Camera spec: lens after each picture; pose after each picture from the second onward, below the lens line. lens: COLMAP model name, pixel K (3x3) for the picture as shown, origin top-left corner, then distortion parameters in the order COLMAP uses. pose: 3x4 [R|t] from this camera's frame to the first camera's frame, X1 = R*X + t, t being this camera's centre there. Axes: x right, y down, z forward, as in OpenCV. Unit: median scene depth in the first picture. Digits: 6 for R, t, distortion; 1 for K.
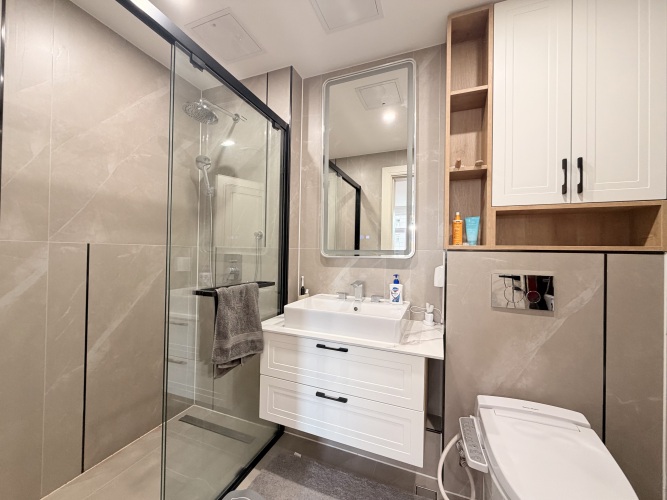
lens RADIAL K [[265.0, 0, 331.5], [0, 265.0, 252.4], [0, 0, 1]] dist [0.000886, 0.001074]
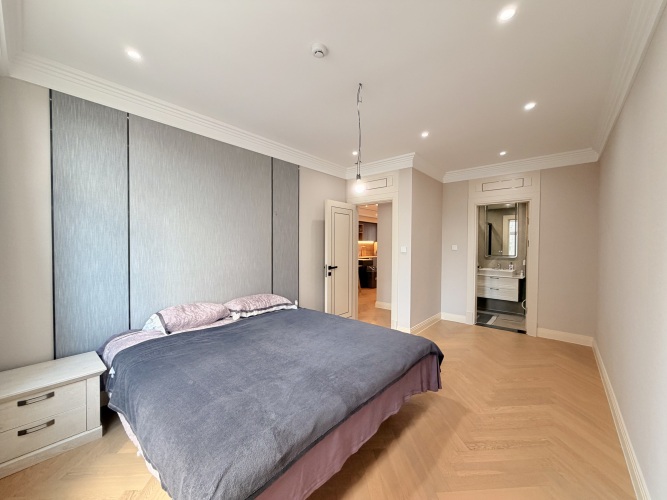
lens RADIAL K [[265.0, 0, 333.5], [0, 265.0, 249.8], [0, 0, 1]] dist [0.000886, 0.001074]
pose [[0.942120, -0.004449, -0.335246, -0.753026], [0.009720, 0.999854, 0.014046, -0.145668], [0.335135, -0.016491, 0.942026, -2.932332]]
